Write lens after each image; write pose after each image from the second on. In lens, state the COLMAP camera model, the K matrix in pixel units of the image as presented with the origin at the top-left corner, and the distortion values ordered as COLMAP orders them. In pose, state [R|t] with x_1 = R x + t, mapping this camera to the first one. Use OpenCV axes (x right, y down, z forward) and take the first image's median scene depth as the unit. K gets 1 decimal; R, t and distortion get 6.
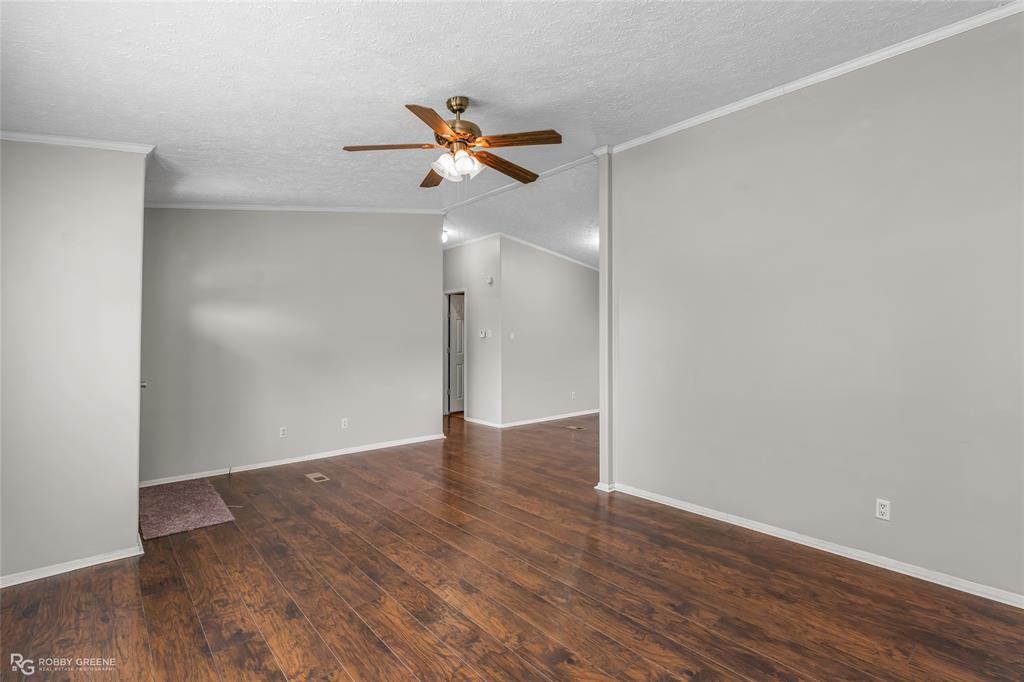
lens RADIAL K [[462.7, 0, 501.8], [0, 462.7, 337.8], [0, 0, 1]] dist [-0.004159, 0.001706]
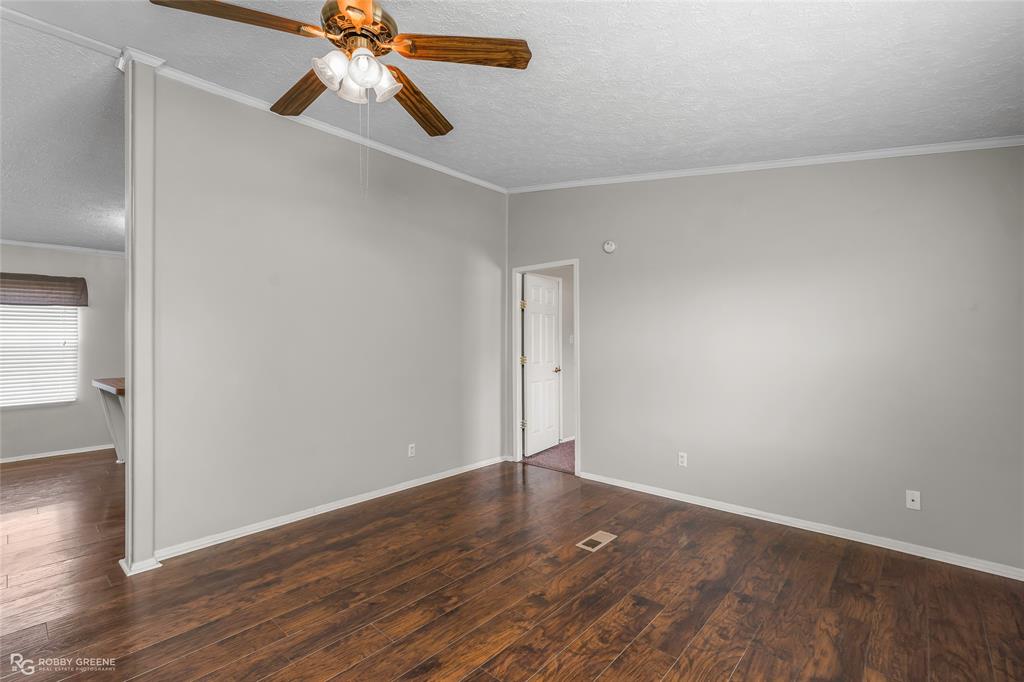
lens RADIAL K [[462.7, 0, 504.1], [0, 462.7, 338.9], [0, 0, 1]] dist [-0.004159, 0.001706]
pose [[-0.117586, 0.005962, 0.993045, -0.839788], [0.001746, 0.999982, -0.005797, 0.005282], [-0.993061, 0.001052, -0.117594, 0.955029]]
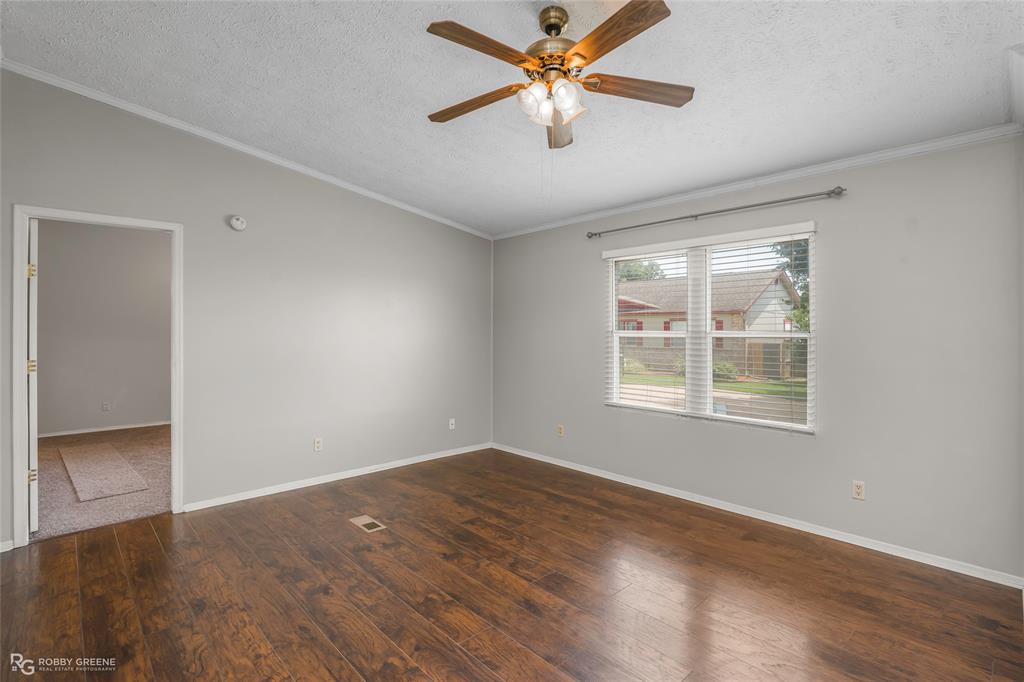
lens RADIAL K [[496.7, 0, 512.3], [0, 496.7, 339.2], [0, 0, 1]] dist [-0.001995, 0.000426]
pose [[-0.998651, 0.000814, -0.051918, 0.011984], [0.000060, 0.999895, 0.014509, -0.002283], [0.051924, 0.014486, -0.998546, 1.961217]]
